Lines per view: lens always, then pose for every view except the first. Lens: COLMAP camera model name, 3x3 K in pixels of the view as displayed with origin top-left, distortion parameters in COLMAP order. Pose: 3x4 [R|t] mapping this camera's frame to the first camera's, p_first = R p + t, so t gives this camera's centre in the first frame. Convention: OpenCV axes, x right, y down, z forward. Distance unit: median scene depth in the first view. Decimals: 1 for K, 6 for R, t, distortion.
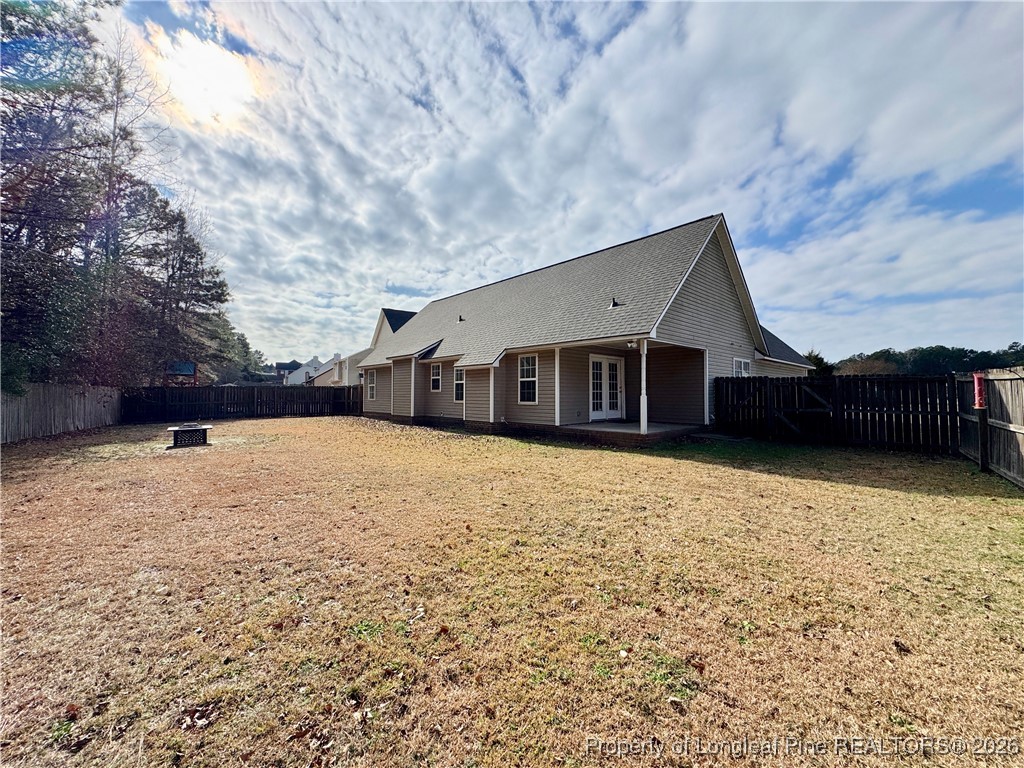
lens RADIAL K [[408.6, 0, 511.8], [0, 408.6, 382.6], [0, 0, 1]] dist [-0.003977, -0.000363]
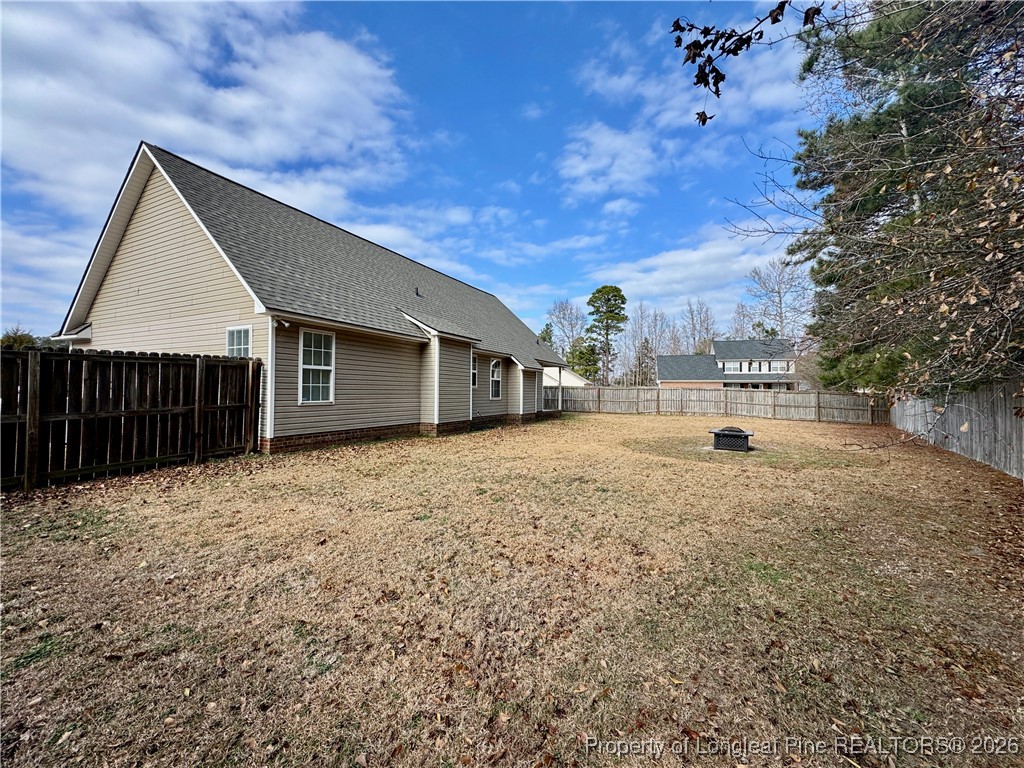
lens RADIAL K [[408.6, 0, 513.2], [0, 408.6, 386.6], [0, 0, 1]] dist [-0.003977, -0.000363]
pose [[-0.345746, 0.024728, 0.938002, -0.696305], [-0.028730, 0.998905, -0.036923, 0.038786], [-0.937888, -0.039714, -0.344657, 0.940931]]
